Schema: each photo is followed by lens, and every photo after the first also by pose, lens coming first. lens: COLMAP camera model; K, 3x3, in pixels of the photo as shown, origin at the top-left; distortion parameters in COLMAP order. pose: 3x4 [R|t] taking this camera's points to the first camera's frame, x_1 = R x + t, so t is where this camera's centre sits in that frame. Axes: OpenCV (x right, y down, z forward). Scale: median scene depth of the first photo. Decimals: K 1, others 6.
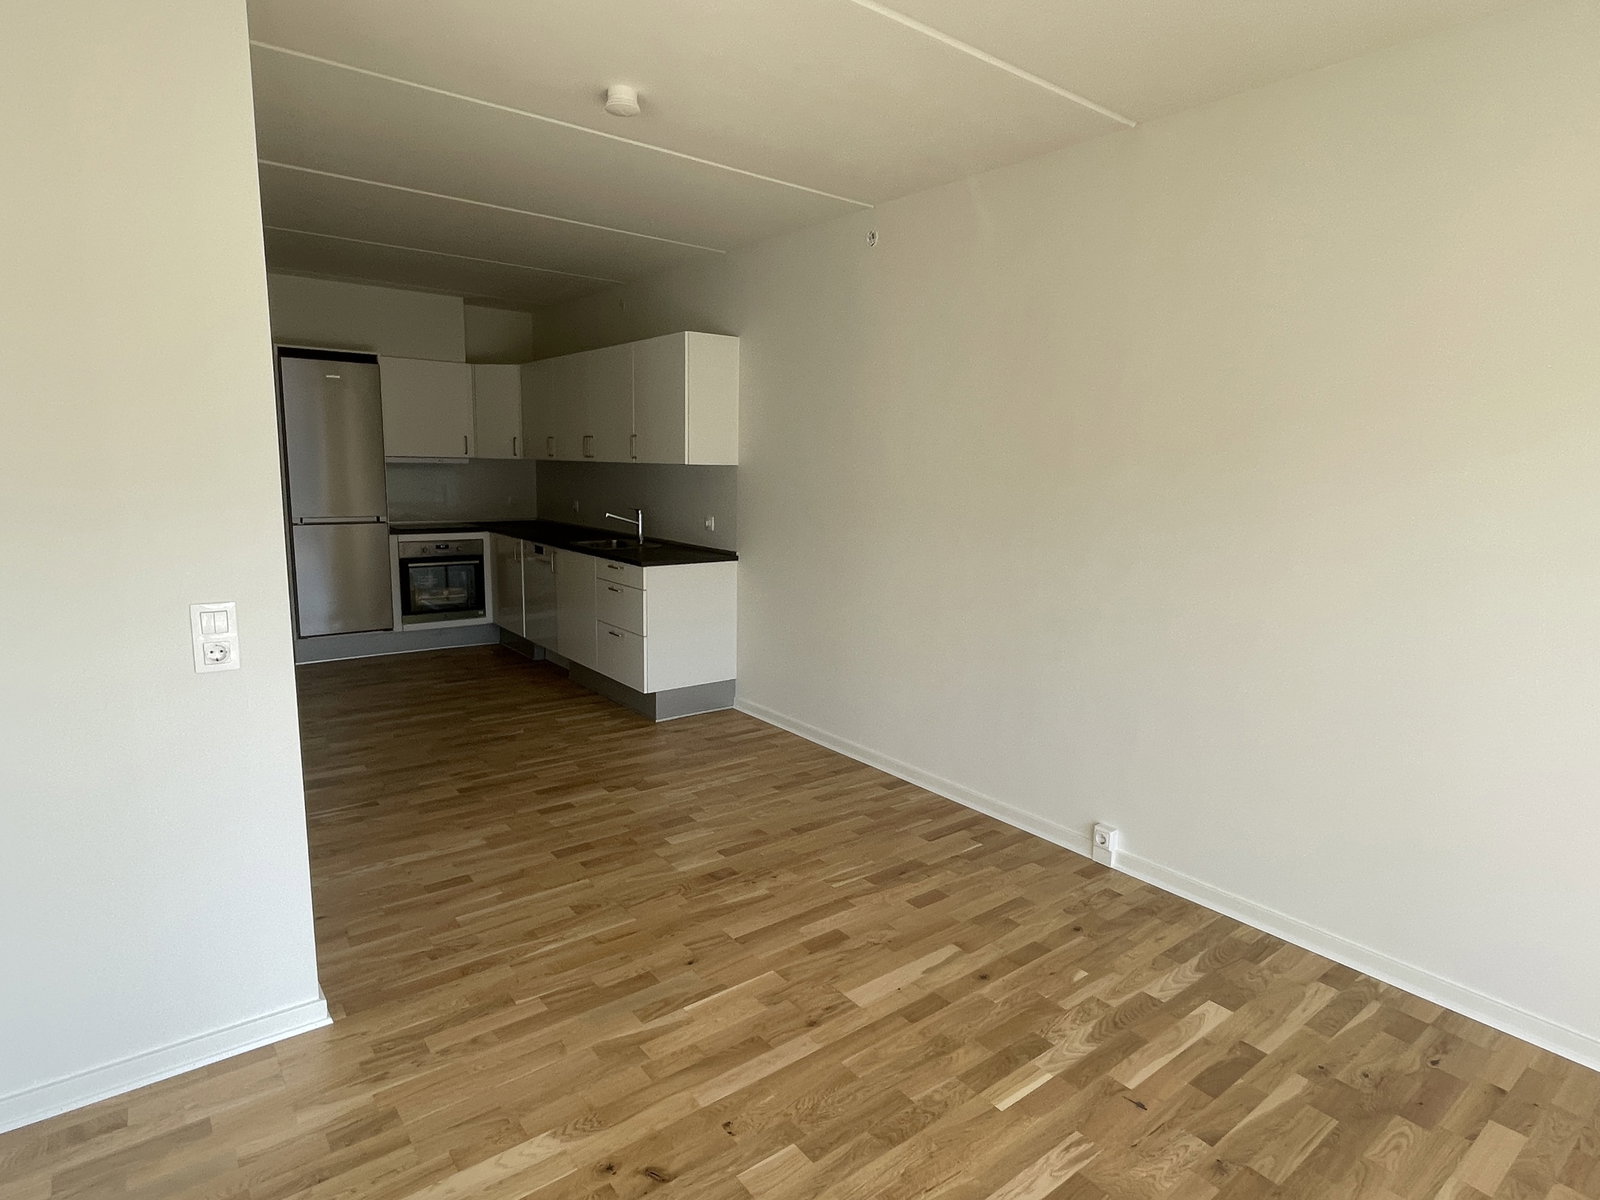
lens RADIAL K [[882.3, 0, 805.8], [0, 882.3, 605.4], [0, 0, 1]] dist [0.012466, -0.002197]
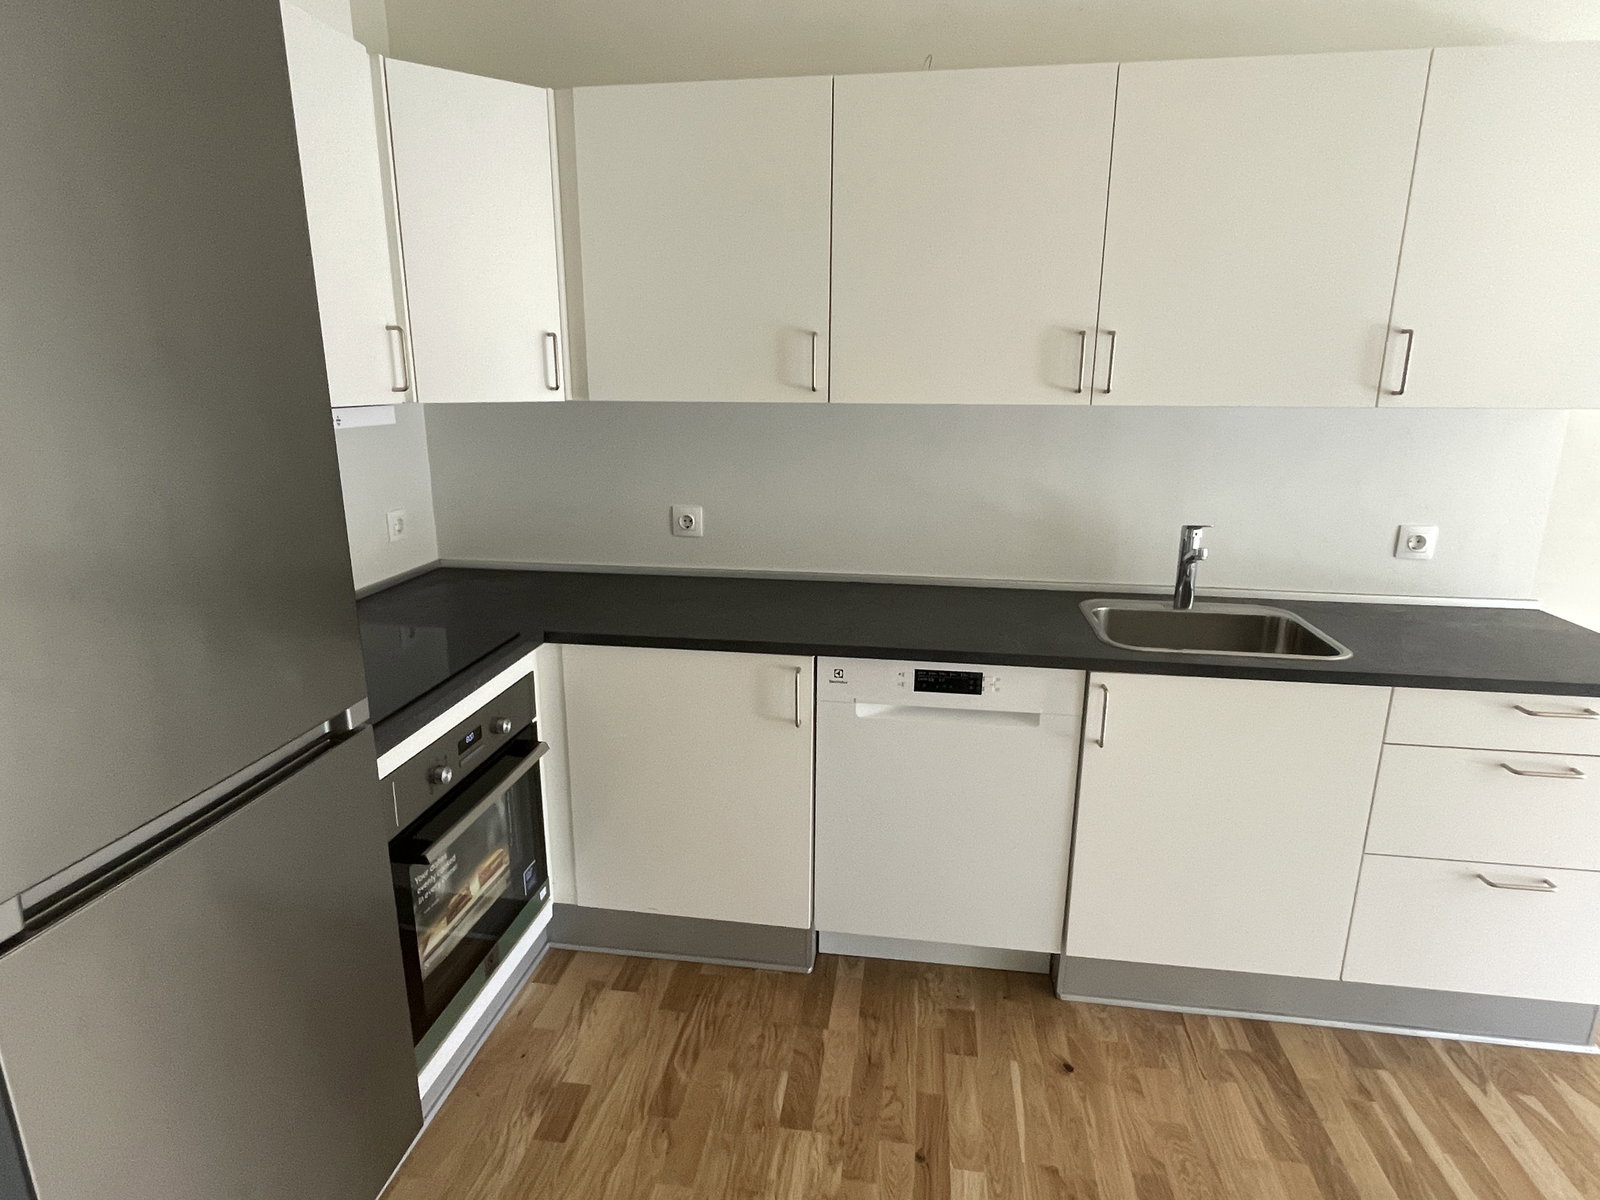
lens RADIAL K [[882.3, 0, 798.6], [0, 882.3, 599.8], [0, 0, 1]] dist [0.012466, -0.002197]
pose [[0.728528, -0.188472, 0.658578, -0.502701], [0.126110, 0.981874, 0.141489, -0.133022], [-0.673307, -0.020025, 0.739091, 0.720010]]
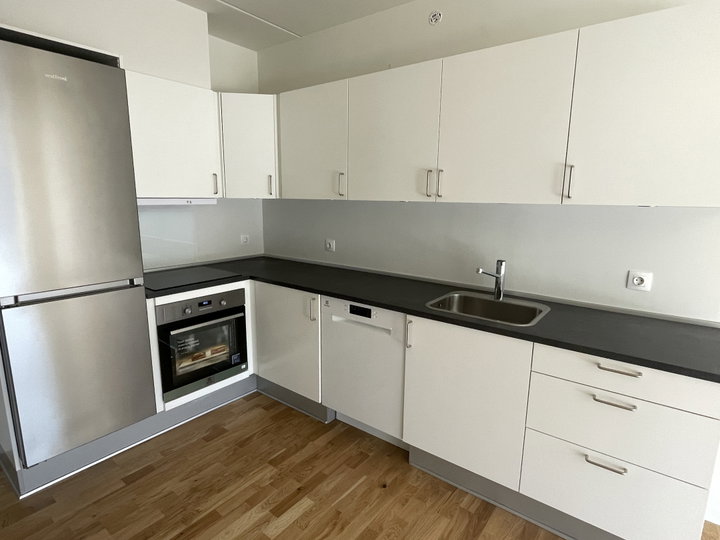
lens RADIAL K [[397.0, 0, 359.9], [0, 397.0, 271.5], [0, 0, 1]] dist [0.012466, -0.002197]
pose [[0.970762, -0.056724, 0.233245, -0.349032], [0.050421, 0.998186, 0.032900, -0.100855], [-0.234688, -0.020178, 0.971861, 0.583909]]
